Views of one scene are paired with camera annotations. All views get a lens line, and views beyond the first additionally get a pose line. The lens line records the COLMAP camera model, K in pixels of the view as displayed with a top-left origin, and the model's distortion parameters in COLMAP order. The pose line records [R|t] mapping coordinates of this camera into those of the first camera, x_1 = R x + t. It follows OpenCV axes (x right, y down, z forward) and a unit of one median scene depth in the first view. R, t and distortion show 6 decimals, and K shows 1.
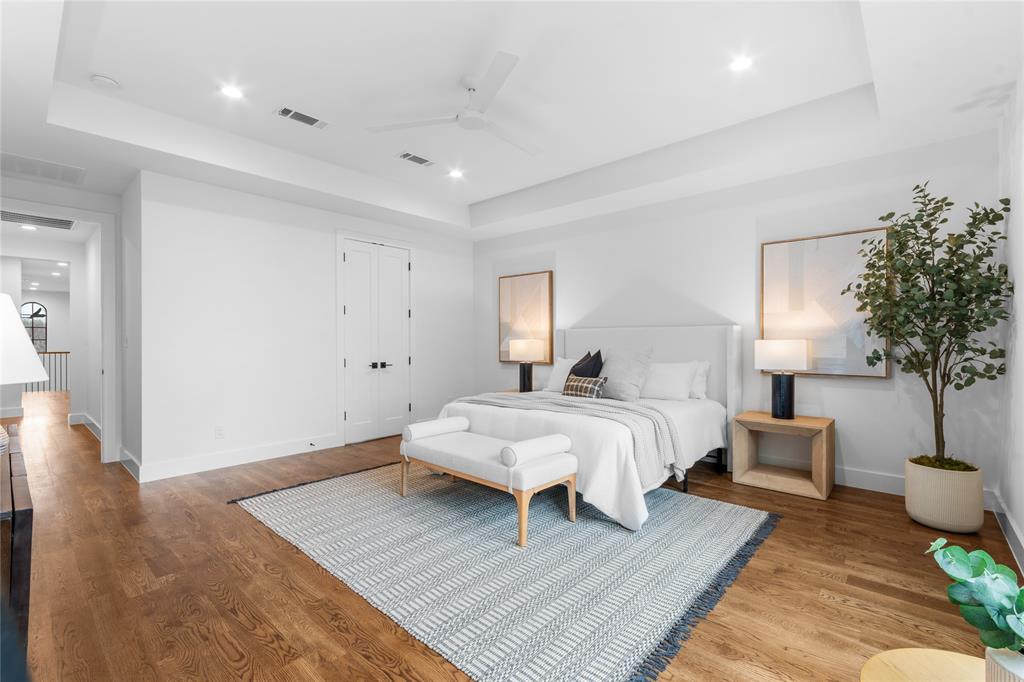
lens RADIAL K [[448.4, 0, 513.8], [0, 448.4, 340.5], [0, 0, 1]] dist [0.005887, 0.000326]
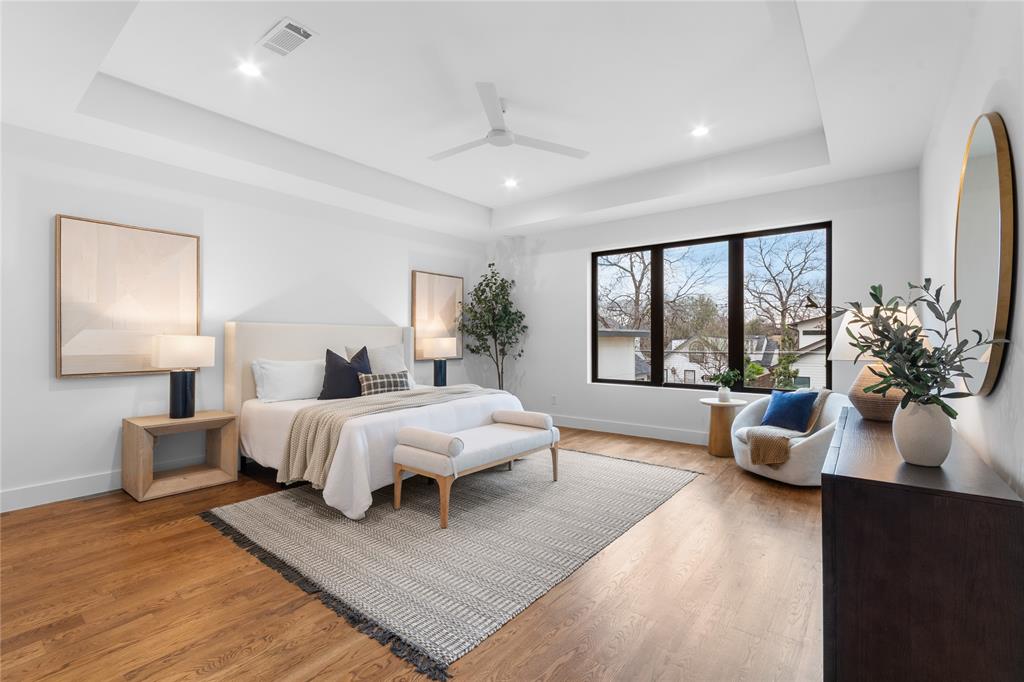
lens RADIAL K [[448.4, 0, 513.8], [0, 448.4, 340.5], [0, 0, 1]] dist [0.005887, 0.000326]
pose [[-0.068763, -0.003146, 0.997628, -0.928526], [-0.009177, 0.999955, 0.002521, -0.000131], [-0.997591, -0.008982, -0.068789, 0.804078]]
